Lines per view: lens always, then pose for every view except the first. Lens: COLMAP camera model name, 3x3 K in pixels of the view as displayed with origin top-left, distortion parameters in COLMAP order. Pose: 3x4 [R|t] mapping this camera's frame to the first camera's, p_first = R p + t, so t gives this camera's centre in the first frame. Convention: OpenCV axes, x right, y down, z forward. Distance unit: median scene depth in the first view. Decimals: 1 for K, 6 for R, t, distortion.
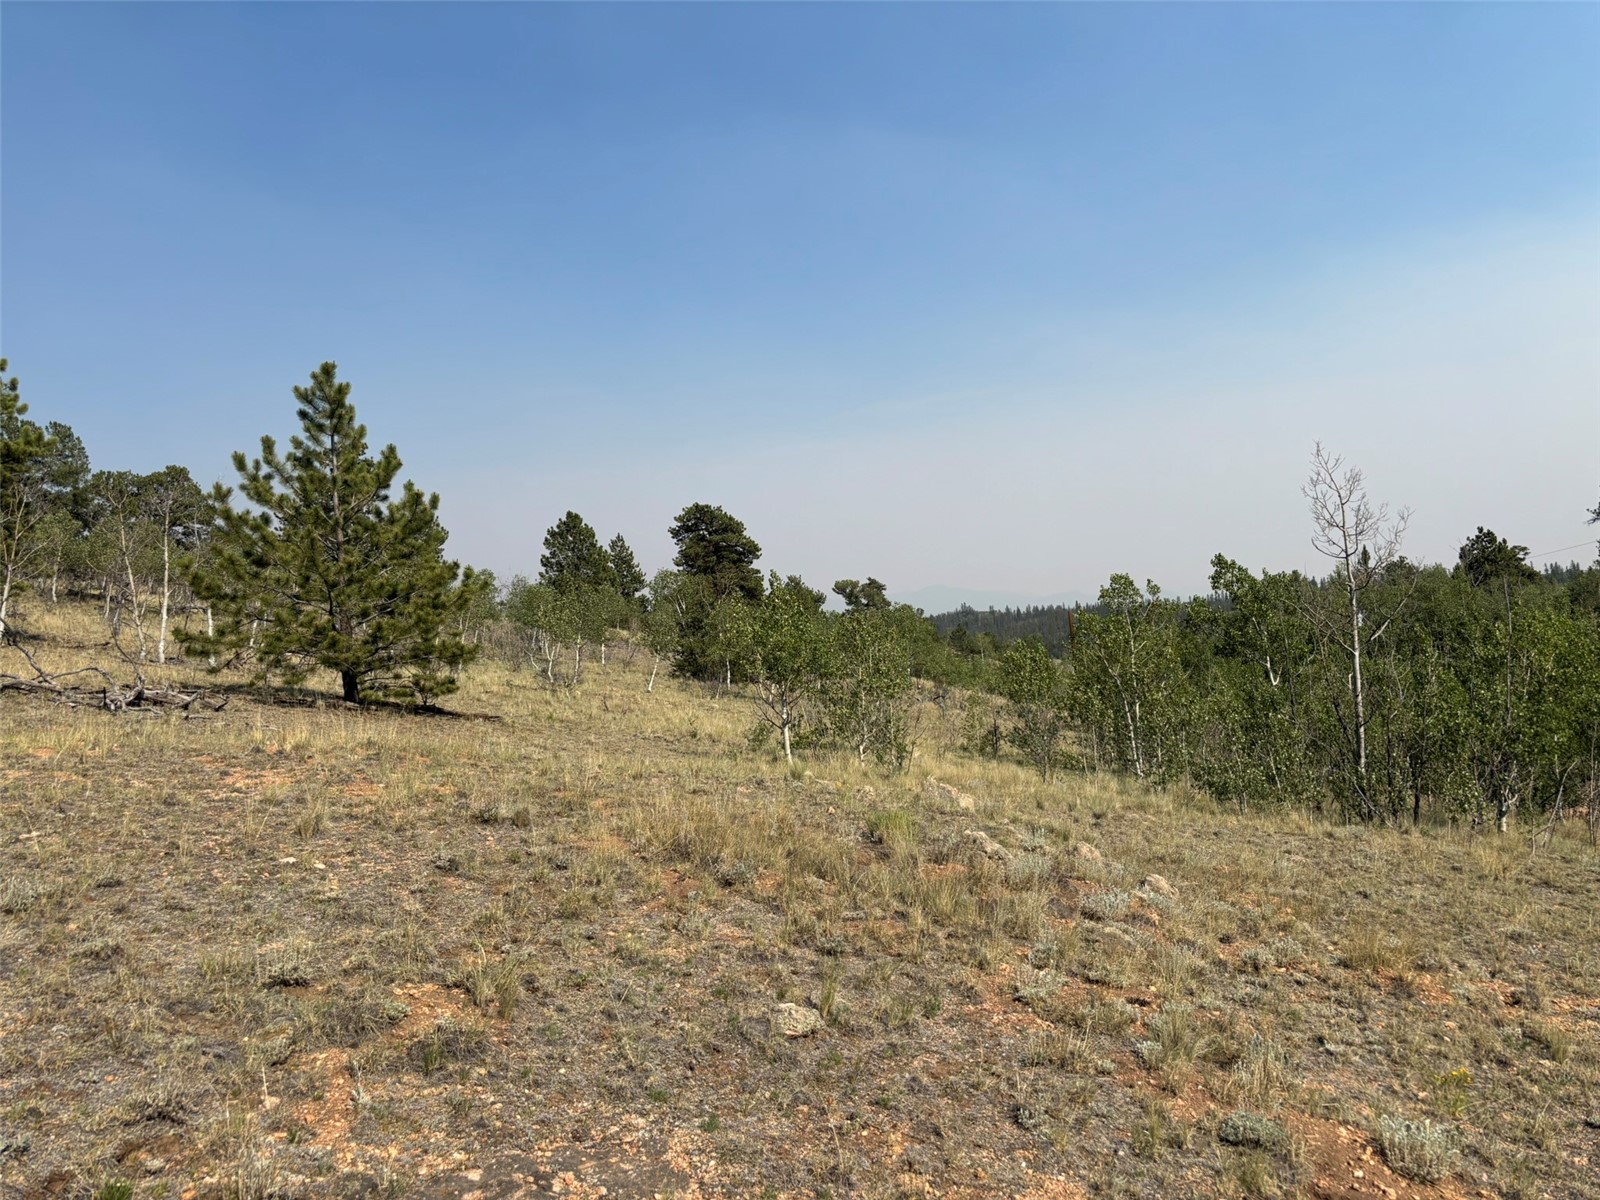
lens RADIAL K [[1200.4, 0, 779.4], [0, 1200.4, 622.3], [0, 0, 1]] dist [0.049941, -0.051123]
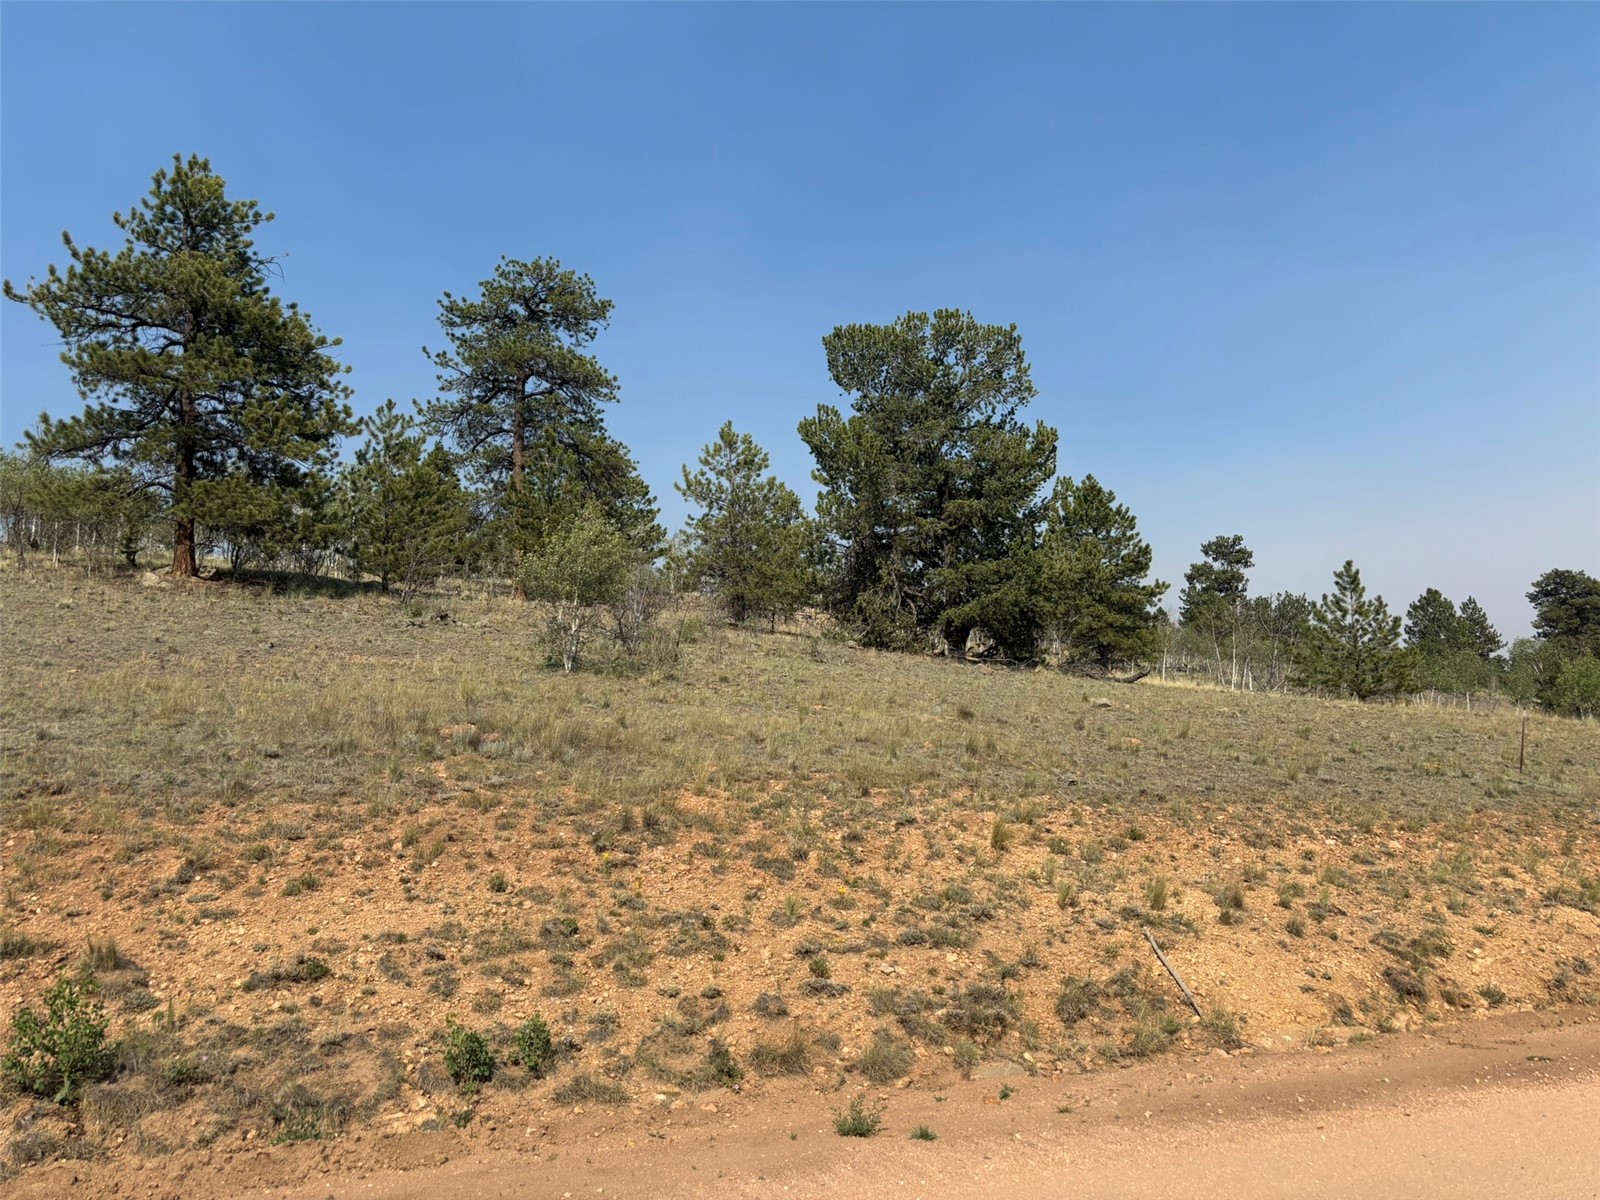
lens RADIAL K [[1200.4, 0, 792.7], [0, 1200.4, 593.0], [0, 0, 1]] dist [0.049941, -0.051123]
pose [[0.804109, -0.037484, -0.593299, 0.024783], [-0.006483, 0.997398, -0.071800, 0.003331], [0.594447, 0.061581, 0.801773, -0.260618]]
